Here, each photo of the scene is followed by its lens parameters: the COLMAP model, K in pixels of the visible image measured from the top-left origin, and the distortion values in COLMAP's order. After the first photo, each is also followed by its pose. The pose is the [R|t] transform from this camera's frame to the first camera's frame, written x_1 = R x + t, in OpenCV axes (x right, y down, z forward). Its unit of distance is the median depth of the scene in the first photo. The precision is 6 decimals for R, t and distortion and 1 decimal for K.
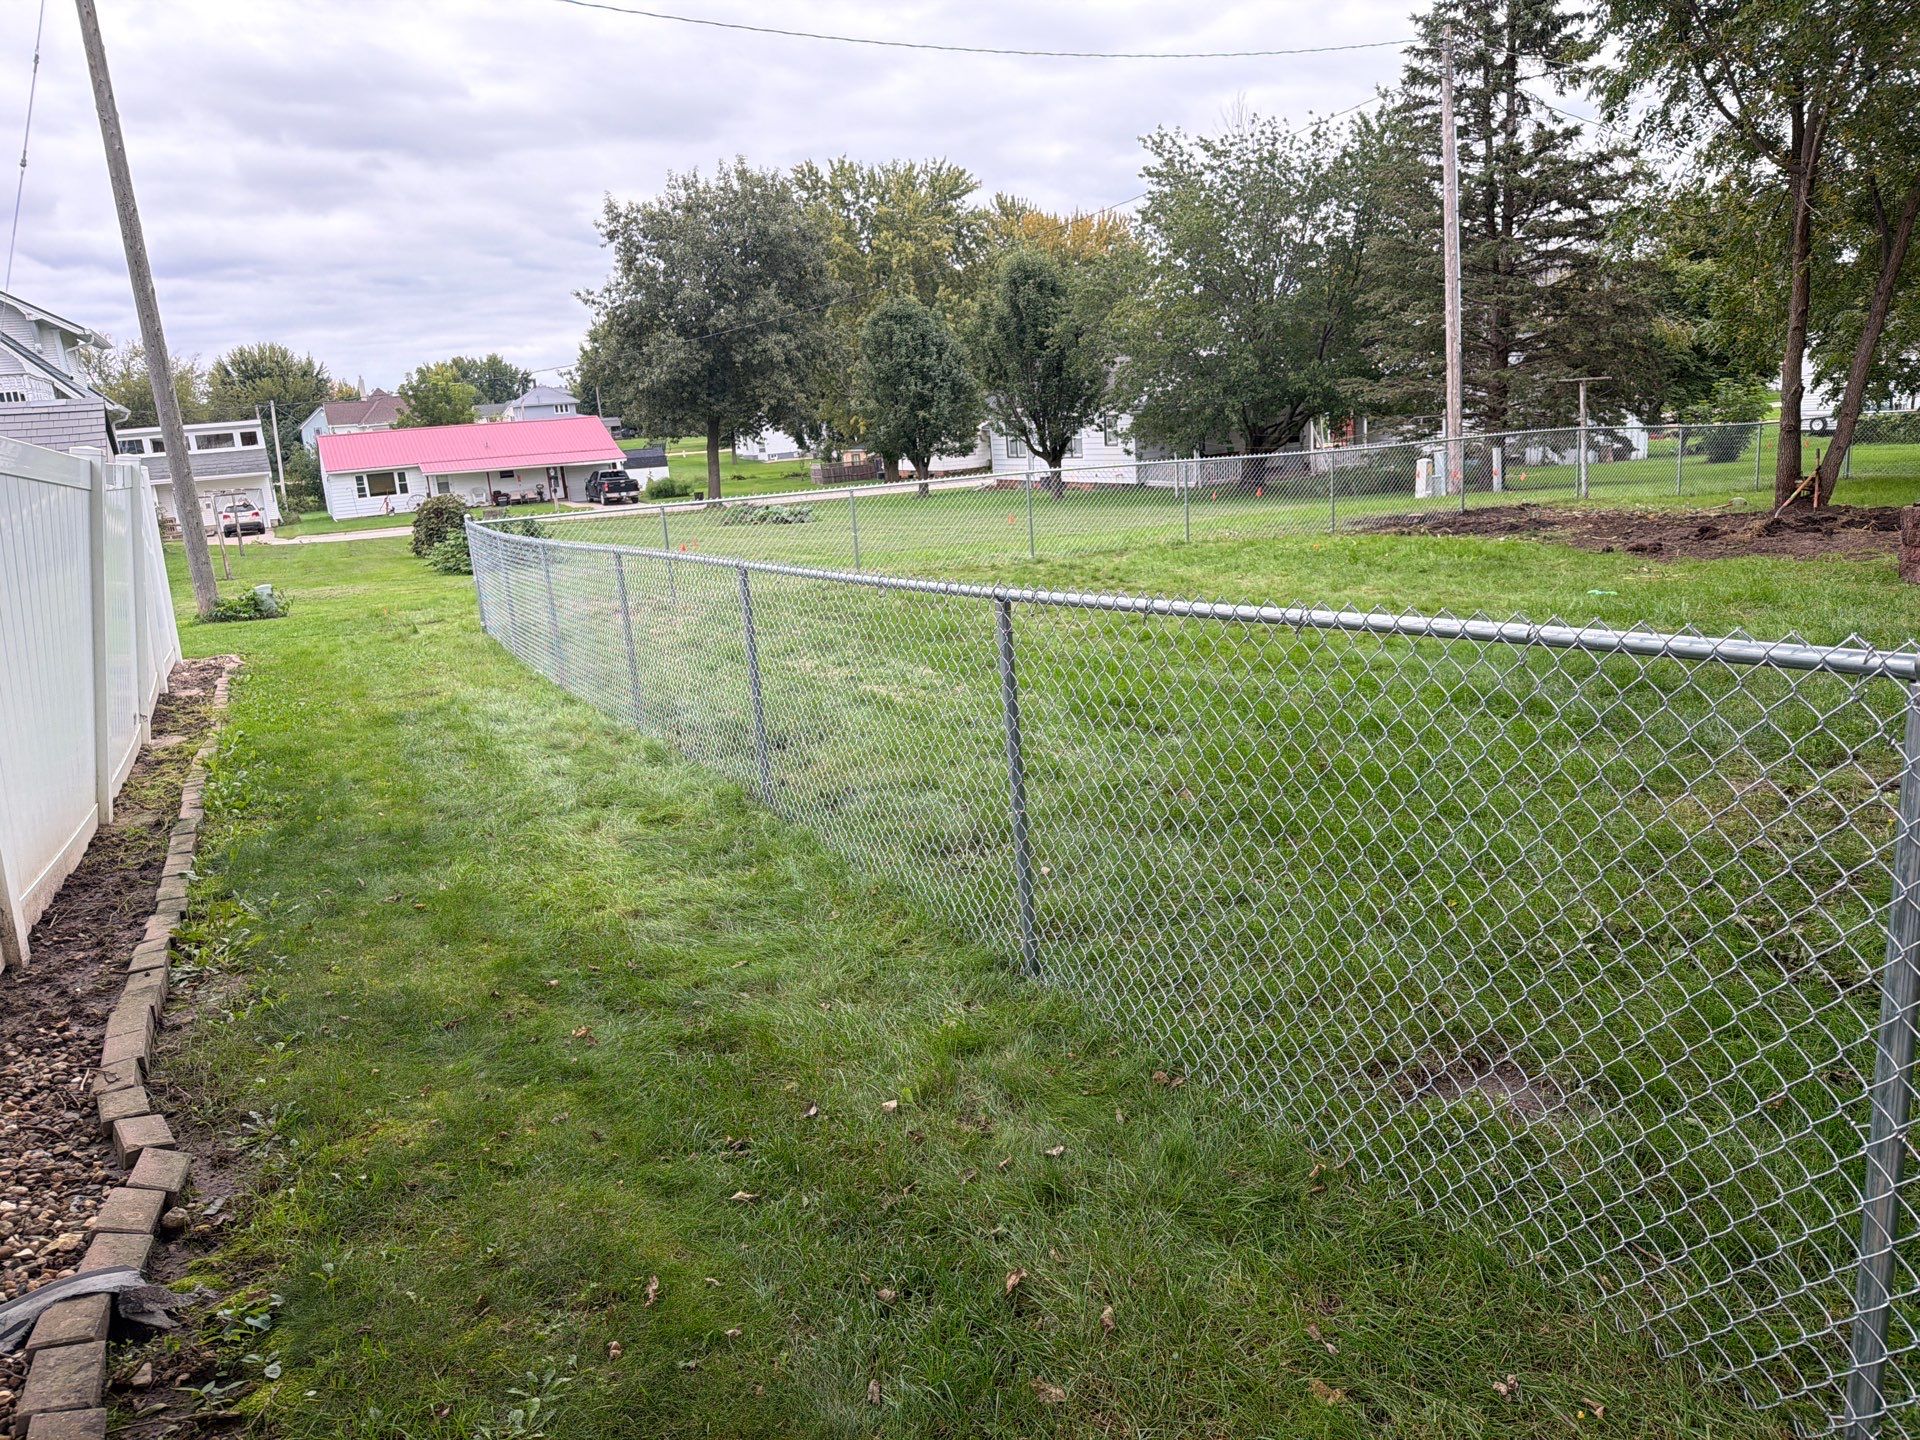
lens RADIAL K [[1365.2, 0, 955.7], [0, 1365.2, 729.1], [0, 0, 1]] dist [0.091055, -0.134378]
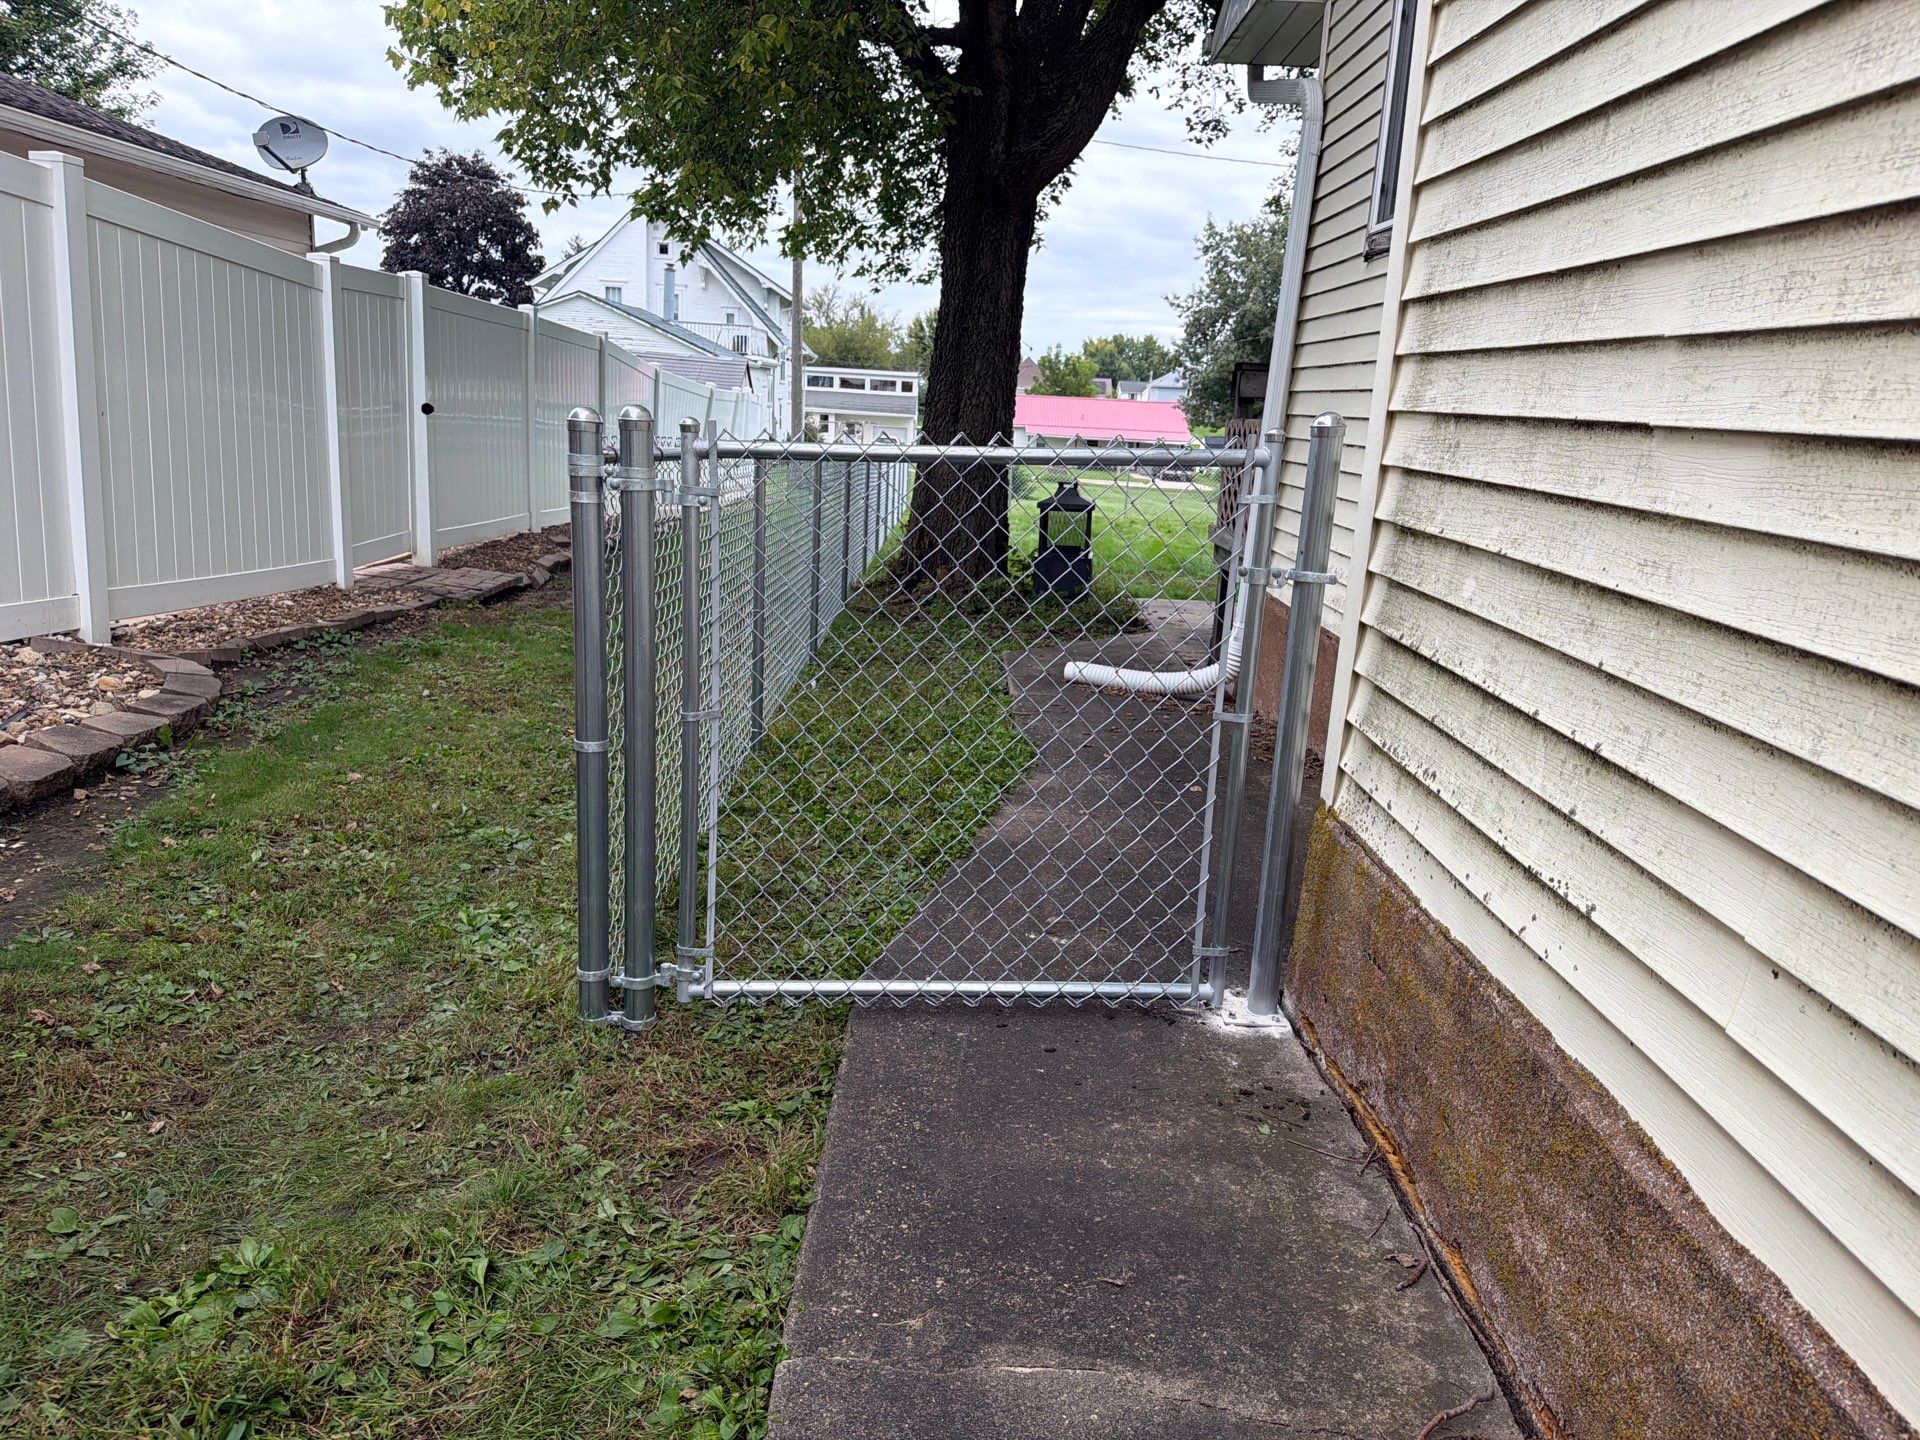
lens RADIAL K [[1364.9, 0, 973.6], [0, 1364.9, 716.4], [0, 0, 1]] dist [0.014436, -0.010799]
pose [[0.897491, 0.214799, -0.385189, 0.089066], [-0.215502, 0.975603, 0.041921, 0.019494], [0.384796, 0.045385, 0.921885, -0.109150]]
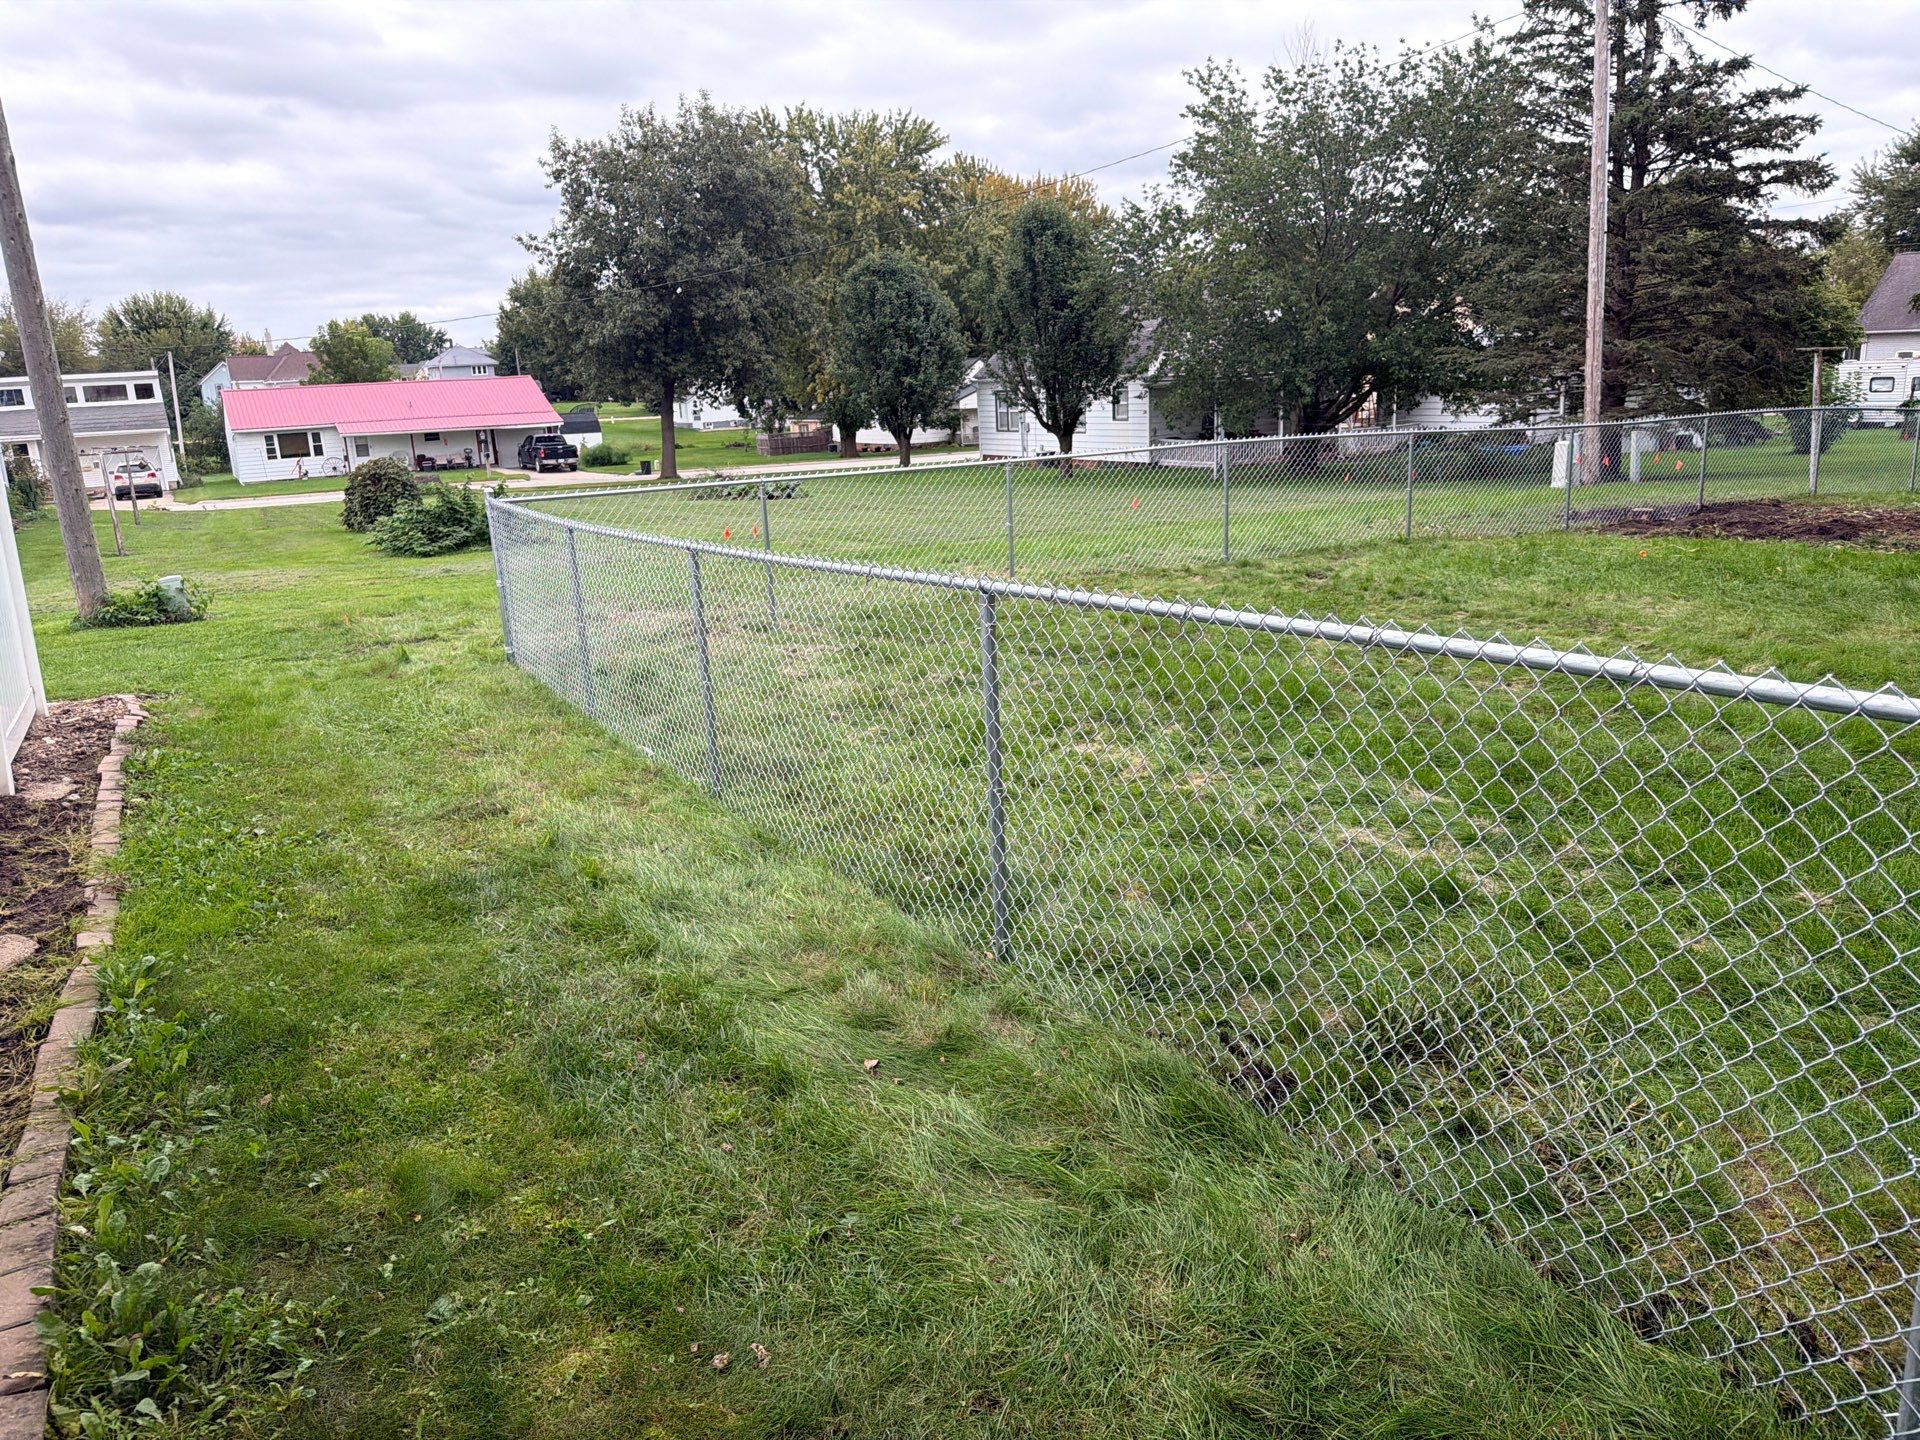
lens RADIAL K [[1391.2, 0, 965.2], [0, 1391.2, 729.5], [0, 0, 1]] dist [0.033978, -0.037242]
pose [[0.998173, 0.010599, 0.059489, -0.027299], [-0.011497, 0.999825, 0.014763, -0.008550], [-0.059322, -0.015420, 0.998120, 0.051814]]
